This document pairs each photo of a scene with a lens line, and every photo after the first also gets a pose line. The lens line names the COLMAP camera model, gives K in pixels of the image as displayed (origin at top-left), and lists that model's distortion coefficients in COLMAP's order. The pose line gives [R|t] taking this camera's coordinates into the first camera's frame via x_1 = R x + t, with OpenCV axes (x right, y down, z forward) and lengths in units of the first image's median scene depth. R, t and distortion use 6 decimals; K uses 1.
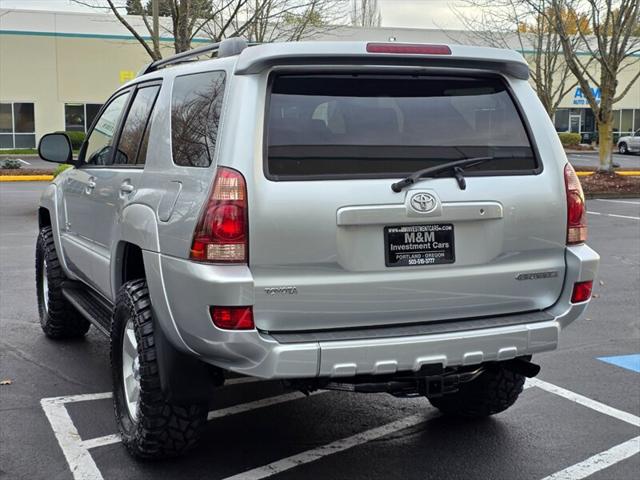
lens RADIAL K [[975.8, 0, 319.0], [0, 975.8, 247.7], [0, 0, 1]] dist [0.052478, 0.018627]
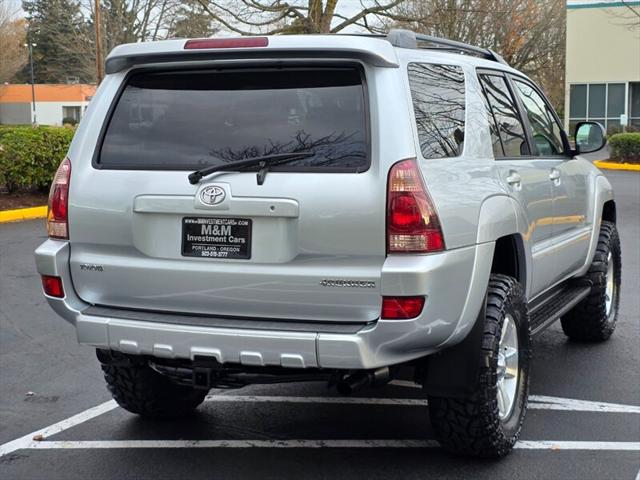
lens RADIAL K [[1130.1, 0, 320.0], [0, 1130.1, 240.0], [0, 0, 1]] dist [0.042897, 0.093378]
pose [[0.696532, 0.074491, -0.713648, 0.991698], [-0.079590, 0.996480, 0.026332, -0.038998], [0.713097, 0.038459, 0.700009, 0.256890]]
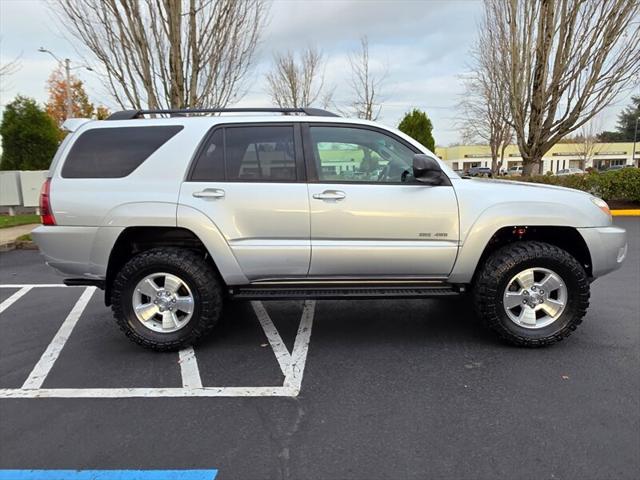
lens RADIAL K [[438.2, 0, 326.4], [0, 438.2, 241.4], [0, 0, 1]] dist [-0.000348, 0.000840]
pose [[-0.404820, 0.145127, -0.902806, 0.849181], [-0.089243, 0.976340, 0.196964, -0.188038], [0.910031, 0.160304, -0.382290, 1.917178]]
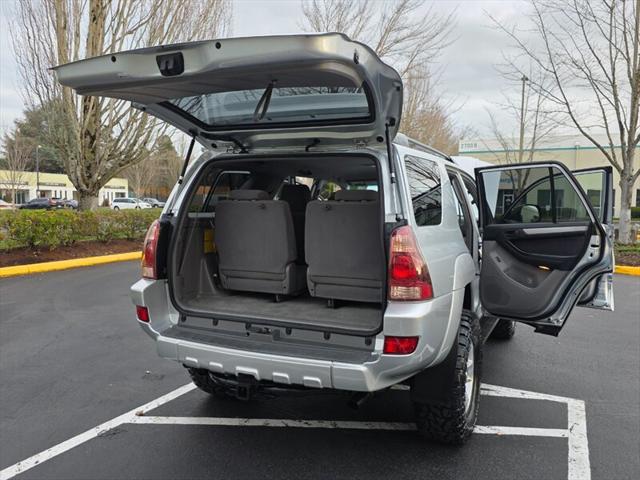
lens RADIAL K [[525.9, 0, 324.8], [0, 525.9, 238.9], [0, 0, 1]] dist [0.024563, 0.004116]
pose [[0.676895, 0.056846, -0.733881, 0.677369], [-0.099757, 0.994900, -0.014945, -0.059869], [0.729289, 0.083326, 0.679113, 0.564331]]
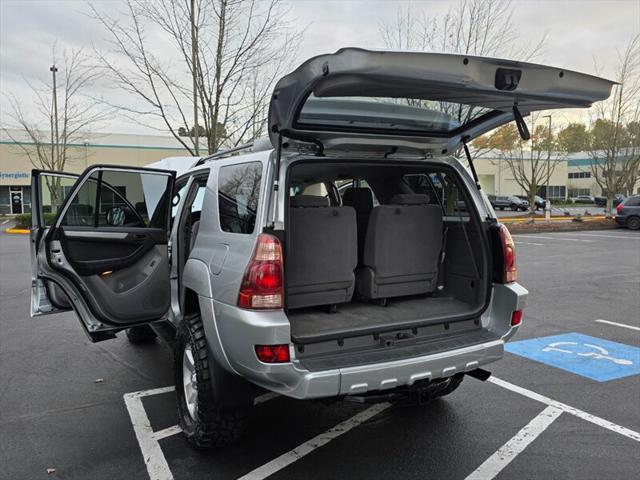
lens RADIAL K [[525.9, 0, 324.8], [0, 525.9, 238.9], [0, 0, 1]] dist [0.024563, 0.004116]
pose [[0.996925, -0.018552, 0.076140, -0.064849], [0.022036, 0.998736, -0.045180, -0.040675], [-0.075205, 0.046719, 0.996073, 0.279249]]
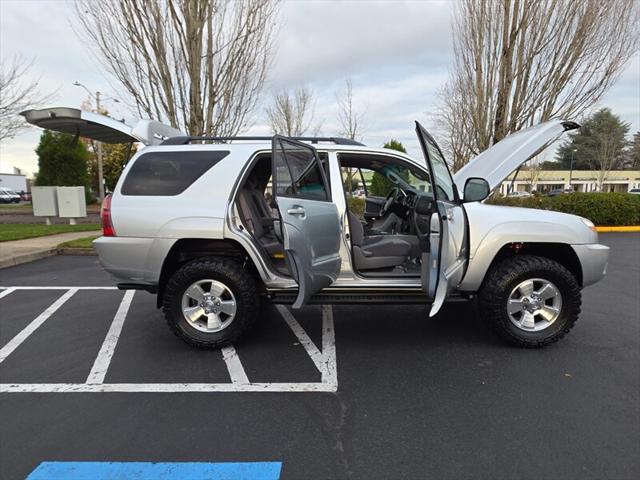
lens RADIAL K [[371.6, 0, 320.0], [0, 371.6, 240.0], [0, 0, 1]] dist [0.000610, -0.000009]
pose [[-0.386046, 0.116316, -0.915117, 0.862918], [-0.105184, 0.979998, 0.168936, -0.181733], [0.916463, 0.161473, -0.366090, 1.821931]]
